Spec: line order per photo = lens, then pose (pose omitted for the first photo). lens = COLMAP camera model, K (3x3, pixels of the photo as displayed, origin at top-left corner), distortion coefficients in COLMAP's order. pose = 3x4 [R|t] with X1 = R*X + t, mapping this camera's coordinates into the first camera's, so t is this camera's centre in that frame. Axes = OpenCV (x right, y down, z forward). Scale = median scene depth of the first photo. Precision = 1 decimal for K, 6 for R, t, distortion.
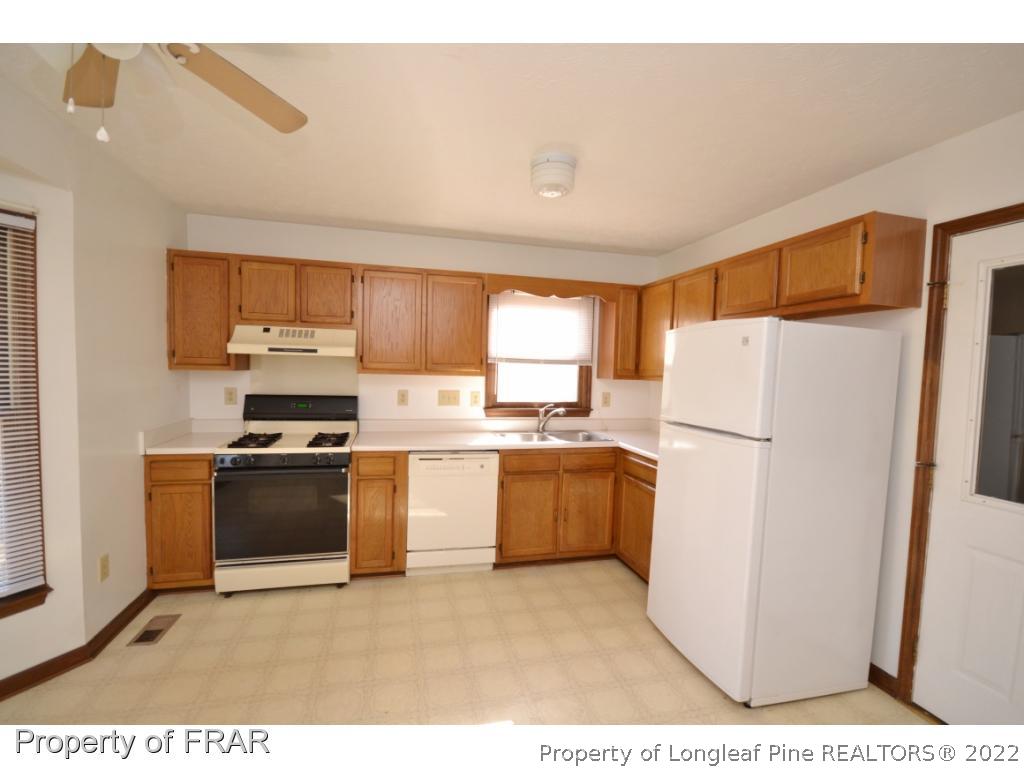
lens RADIAL K [[455.0, 0, 506.5], [0, 455.0, 390.9], [0, 0, 1]] dist [0.001884, -0.005344]
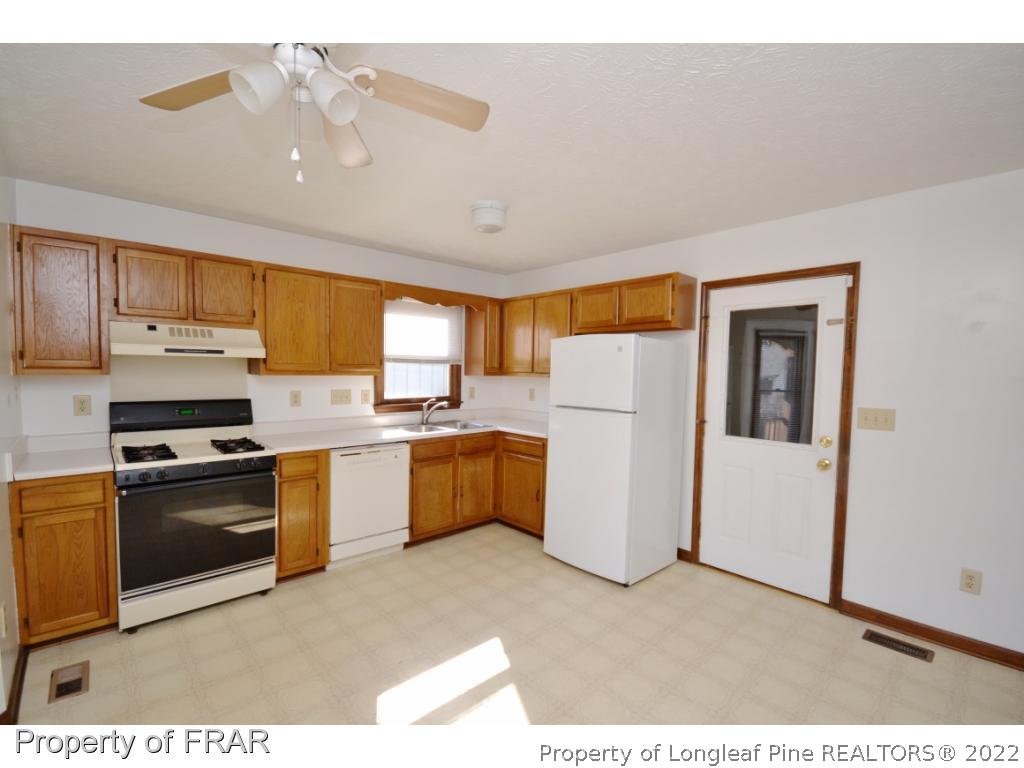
lens RADIAL K [[455.0, 0, 506.5], [0, 455.0, 390.9], [0, 0, 1]] dist [0.001884, -0.005344]
pose [[0.878185, -0.035744, 0.476983, -0.339614], [0.032189, 0.999360, 0.015626, -0.003063], [-0.477237, 0.001631, 0.878773, -0.101720]]
